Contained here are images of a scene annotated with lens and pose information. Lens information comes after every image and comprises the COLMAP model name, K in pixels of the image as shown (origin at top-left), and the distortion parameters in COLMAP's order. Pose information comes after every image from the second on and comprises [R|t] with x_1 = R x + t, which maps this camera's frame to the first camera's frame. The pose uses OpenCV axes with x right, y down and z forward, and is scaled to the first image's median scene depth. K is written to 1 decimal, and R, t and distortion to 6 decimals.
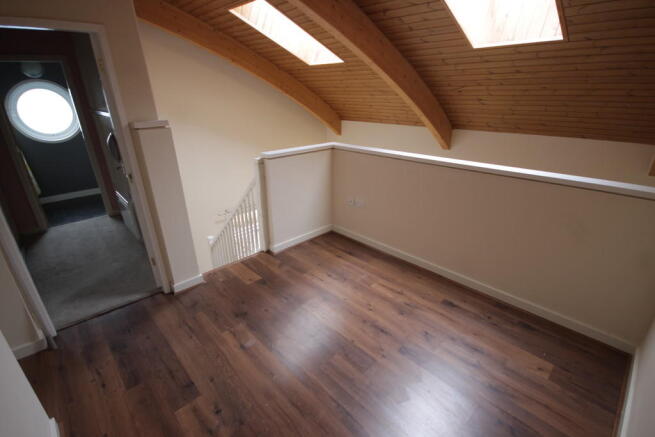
lens RADIAL K [[308.7, 0, 326.9], [0, 308.7, 219.3], [0, 0, 1]] dist [0.001654, -0.000380]
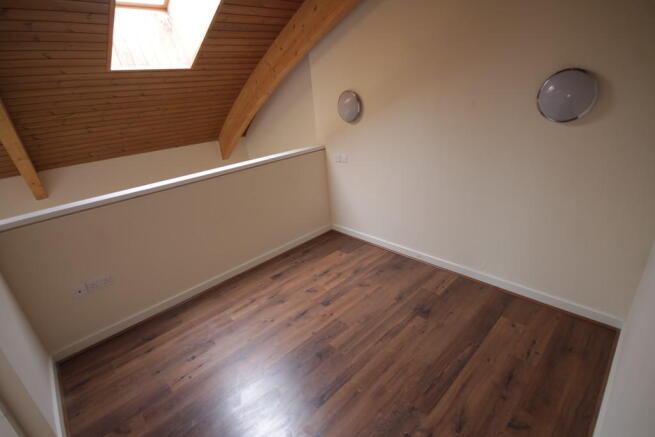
lens RADIAL K [[308.7, 0, 327.4], [0, 308.7, 219.5], [0, 0, 1]] dist [0.001654, -0.000380]
pose [[0.004138, -0.375639, 0.926757, -0.581085], [0.460219, 0.823500, 0.331731, -0.198774], [-0.887796, 0.425138, 0.176284, 0.464900]]
